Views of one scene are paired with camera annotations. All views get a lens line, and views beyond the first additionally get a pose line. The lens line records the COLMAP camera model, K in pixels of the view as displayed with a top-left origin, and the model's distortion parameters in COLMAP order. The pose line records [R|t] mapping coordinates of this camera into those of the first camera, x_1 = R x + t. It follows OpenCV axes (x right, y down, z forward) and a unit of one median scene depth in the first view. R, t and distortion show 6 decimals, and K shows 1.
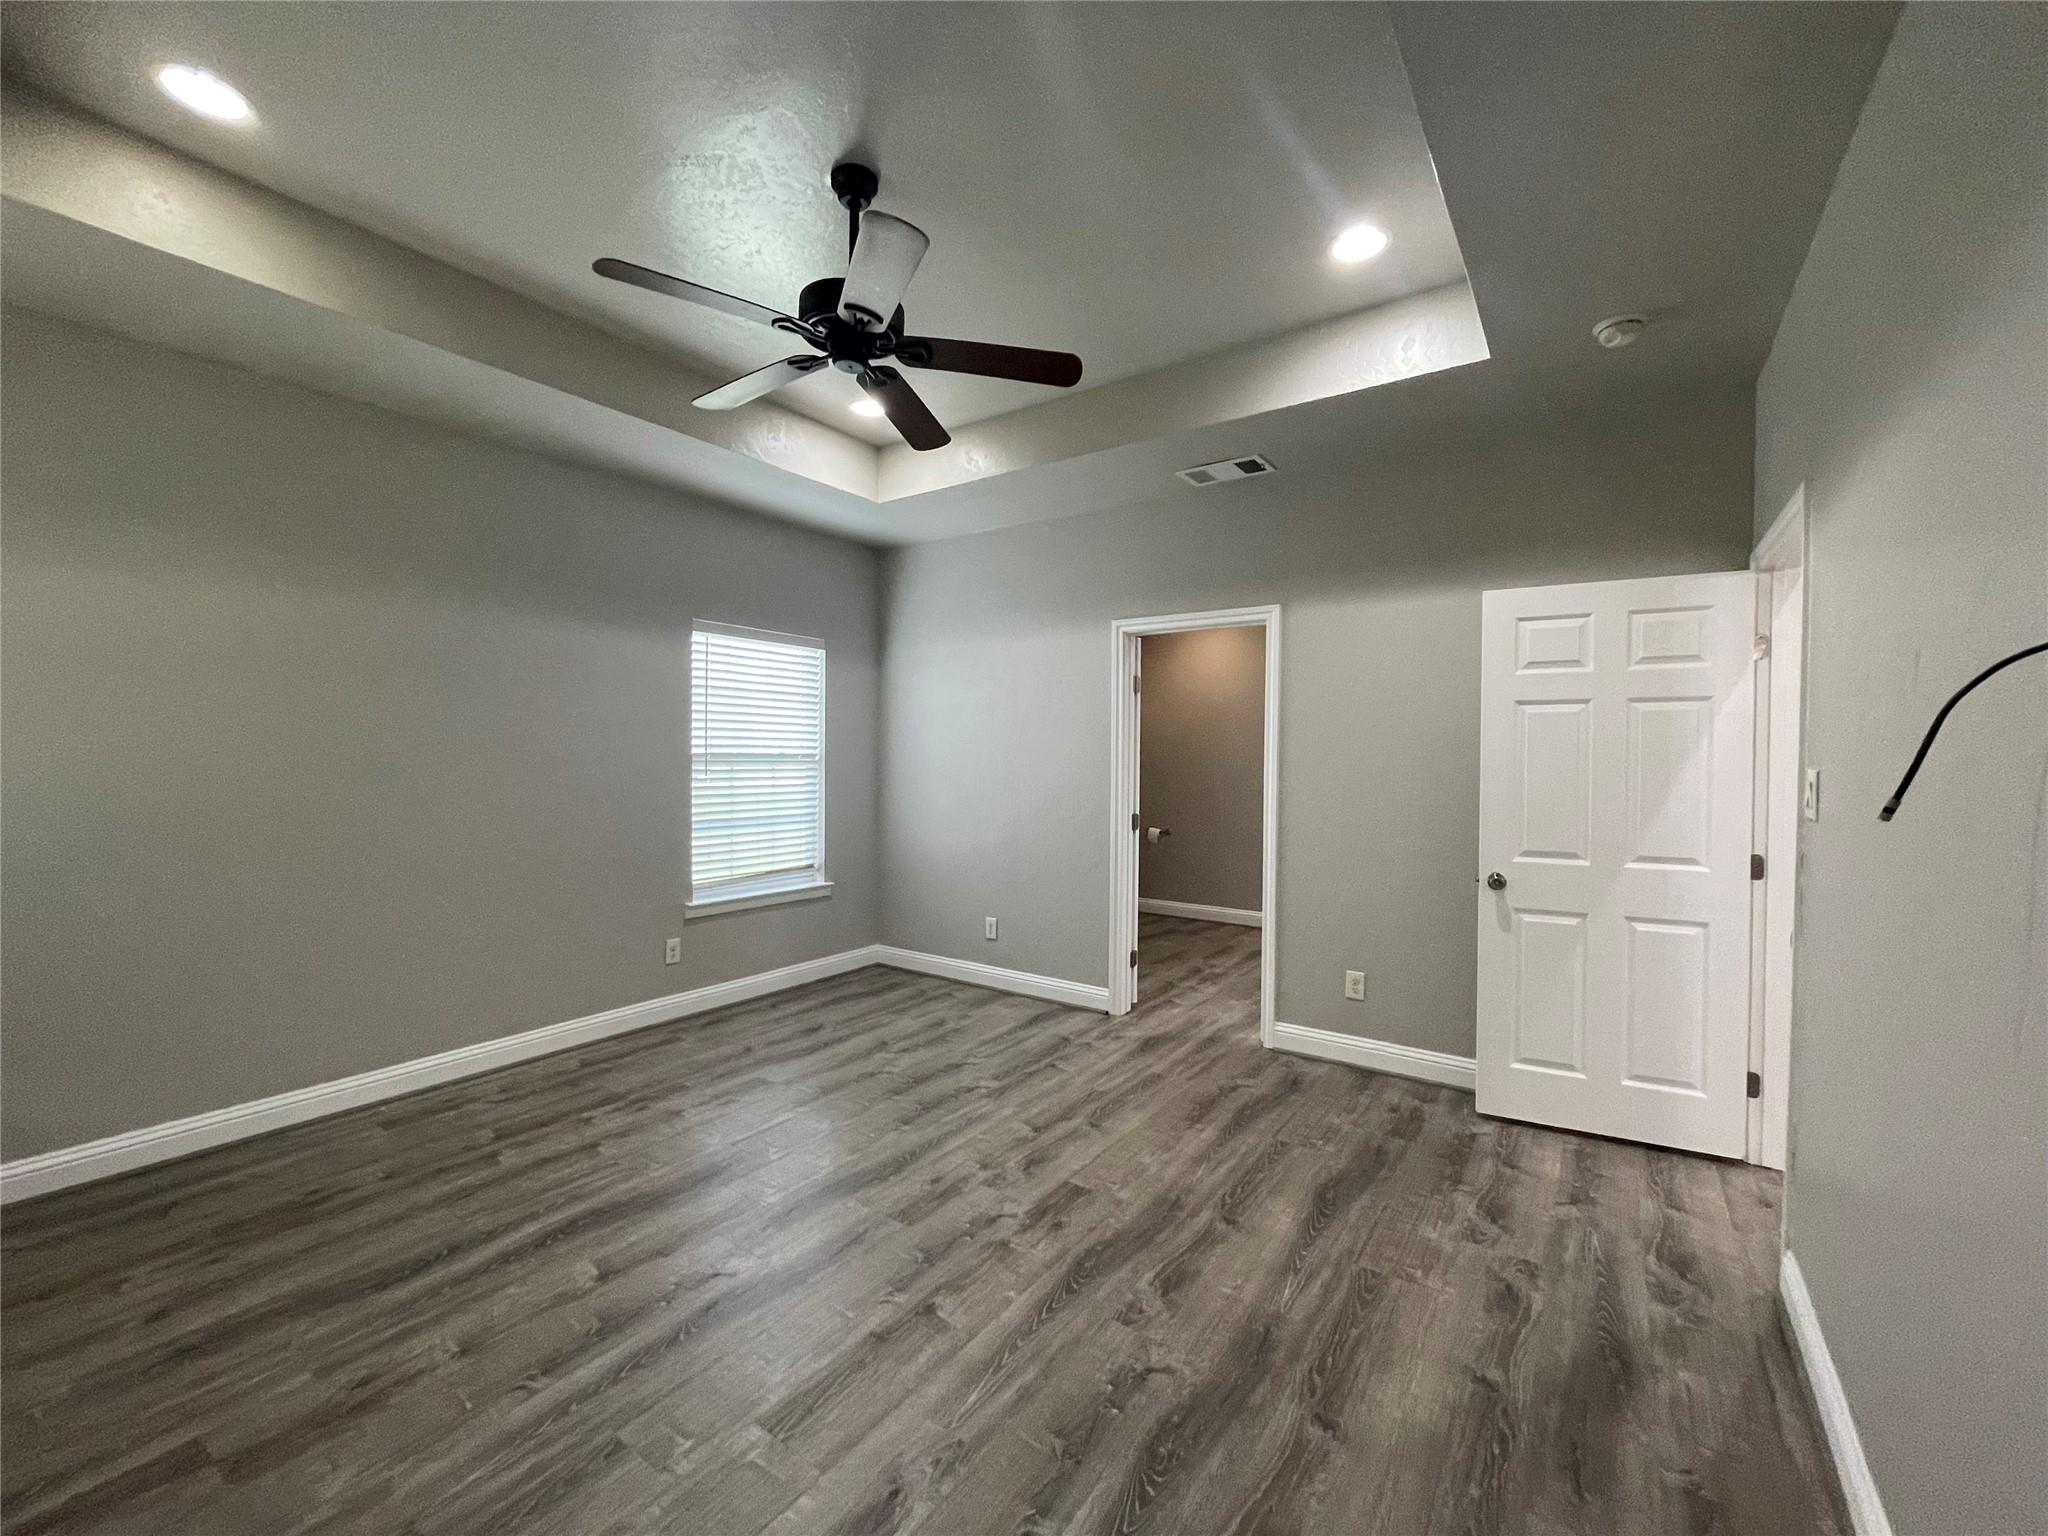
lens RADIAL K [[827.4, 0, 1026.3], [0, 827.4, 766.3], [0, 0, 1]] dist [-0.002176, -0.000501]
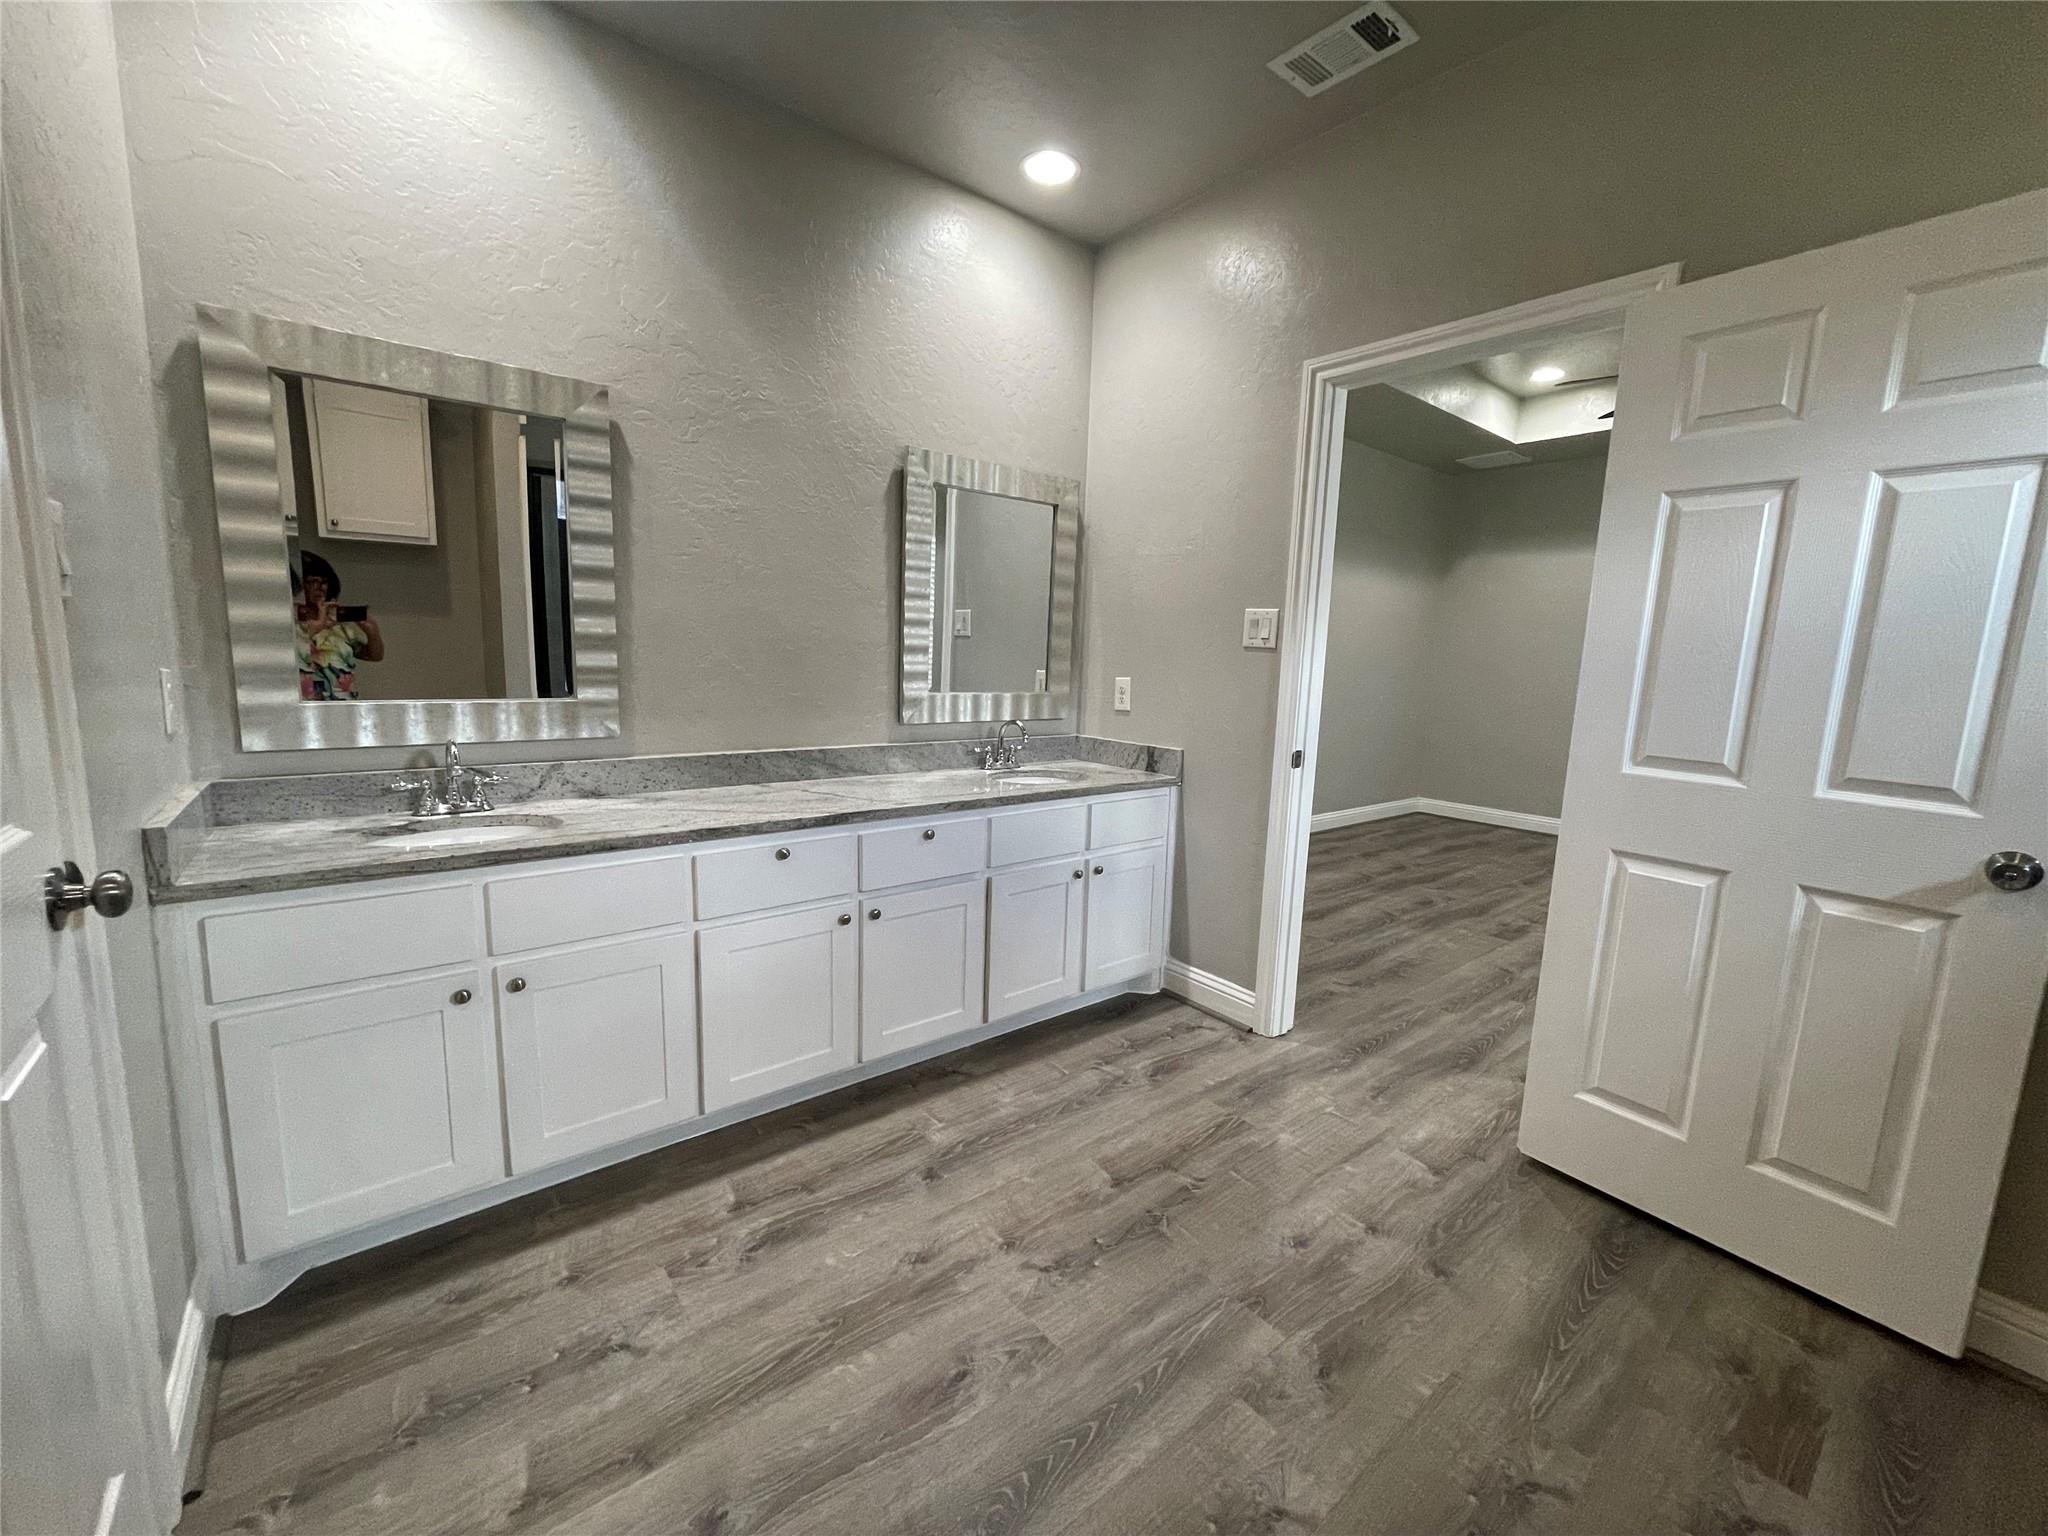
lens RADIAL K [[827.4, 0, 1026.0], [0, 827.4, 766.0], [0, 0, 1]] dist [-0.002176, -0.000501]
pose [[-0.963191, -0.073685, 0.258523, 0.363001], [-0.034484, 0.987622, 0.153014, 0.018937], [-0.266598, 0.138467, -0.953809, 1.833159]]
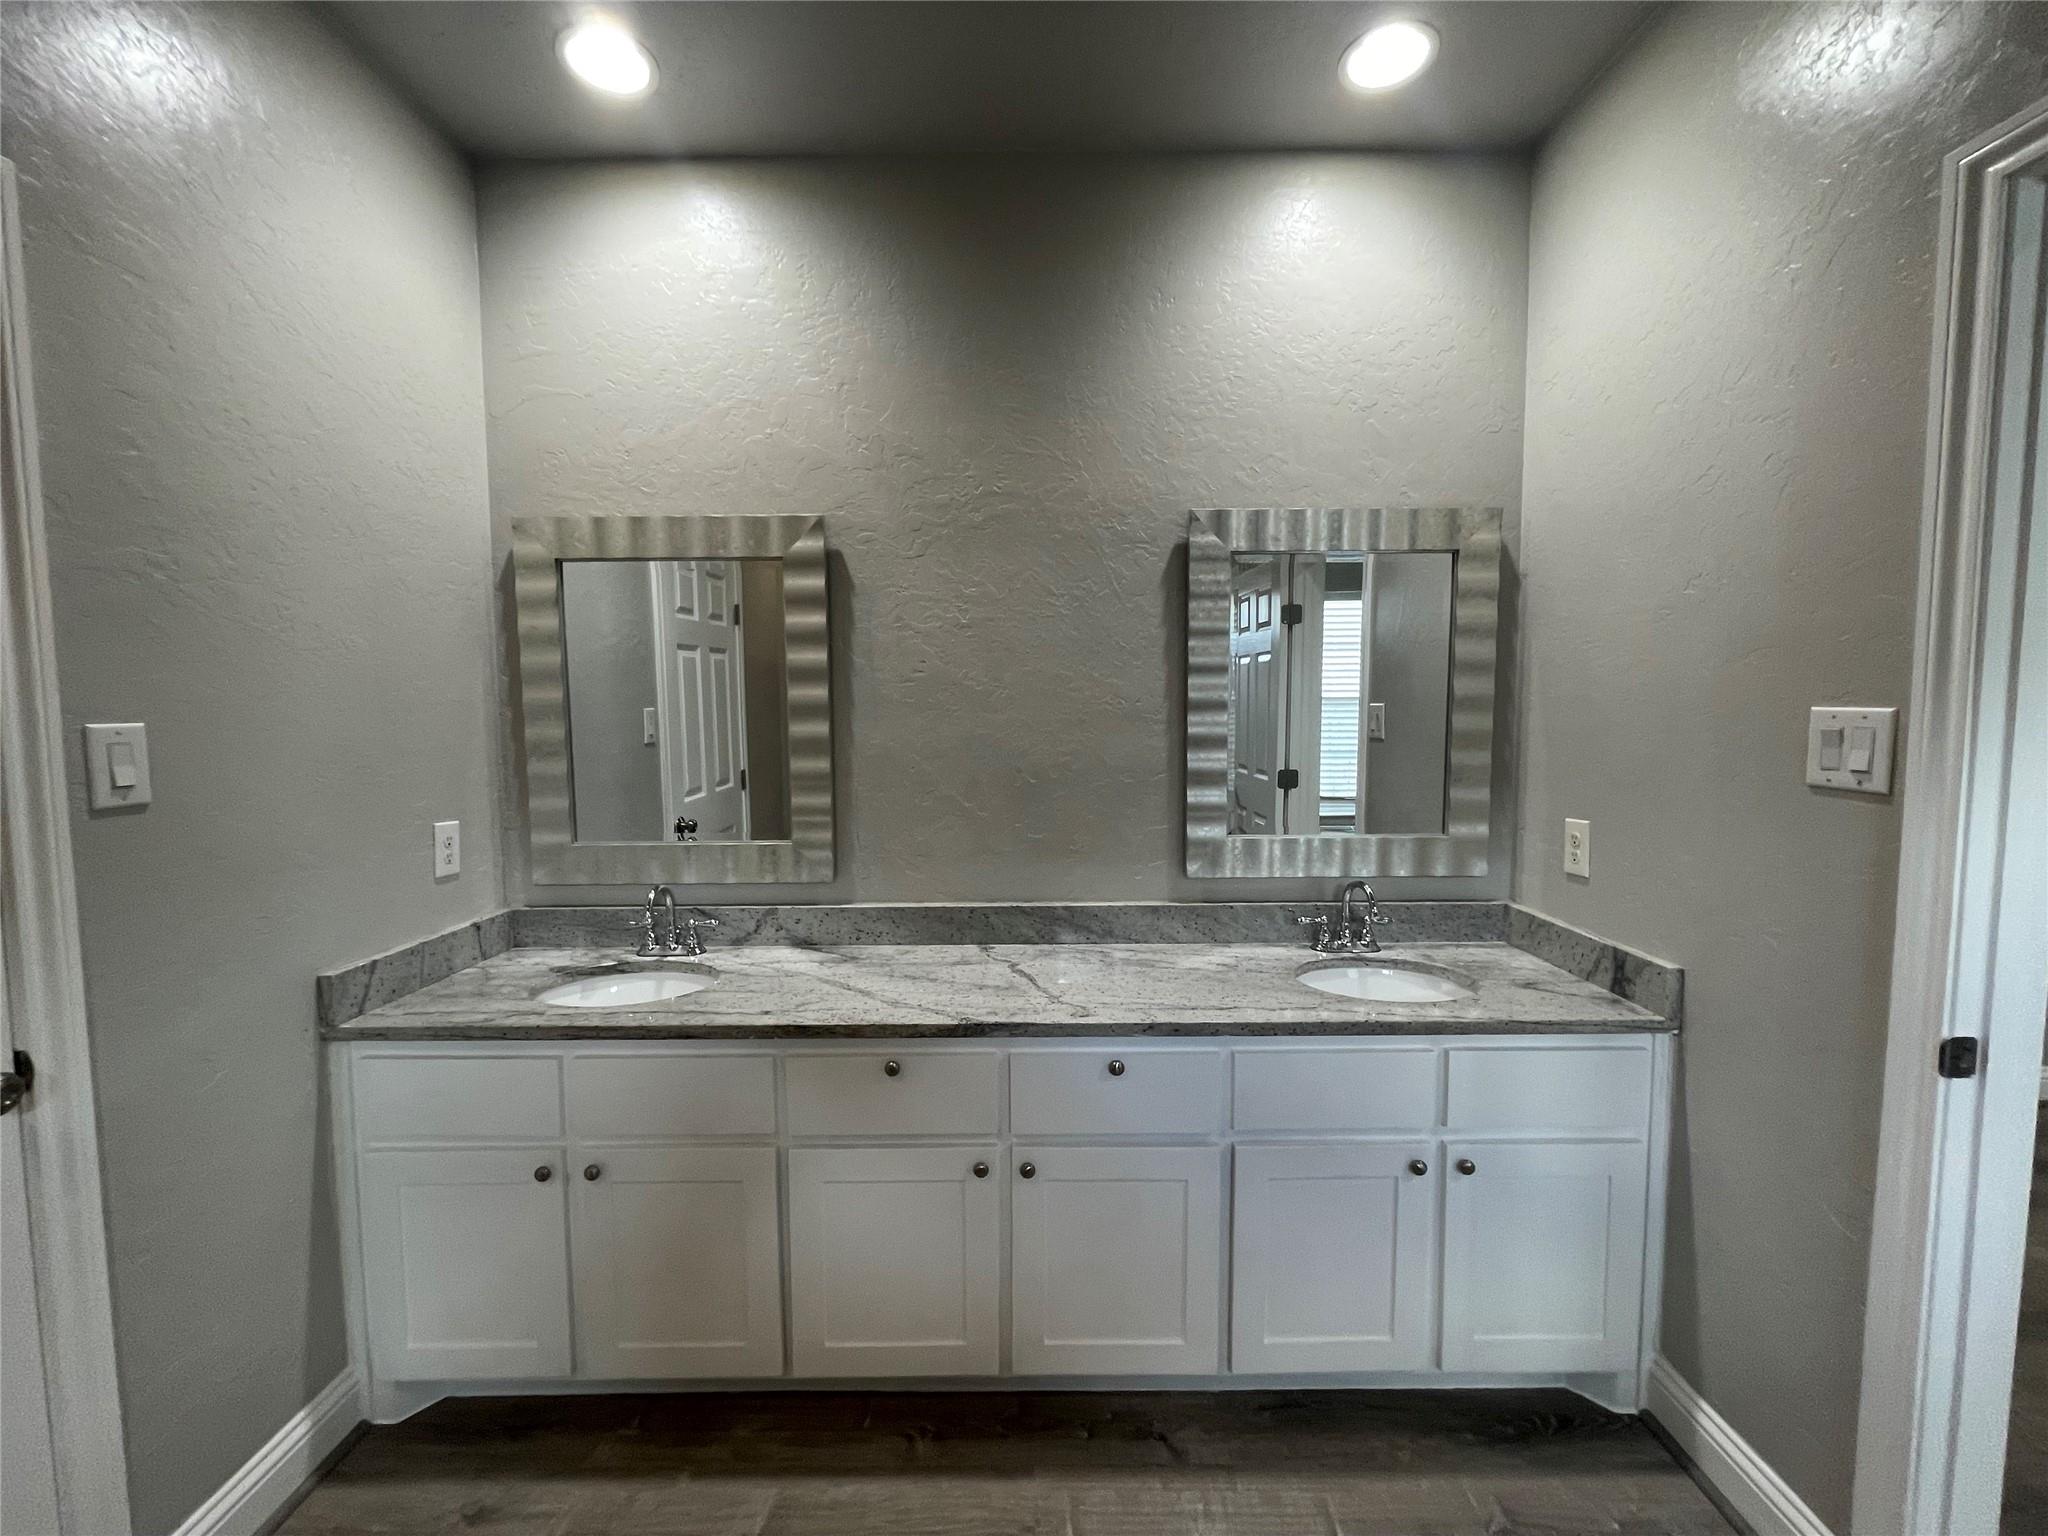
lens RADIAL K [[827.4, 0, 1021.1], [0, 827.4, 768.0], [0, 0, 1]] dist [-0.002176, -0.000501]
pose [[-0.577832, -0.056163, 0.814221, 0.280632], [0.013255, 0.996852, 0.078167, -0.019781], [-0.816048, 0.055960, -0.575269, 1.534541]]
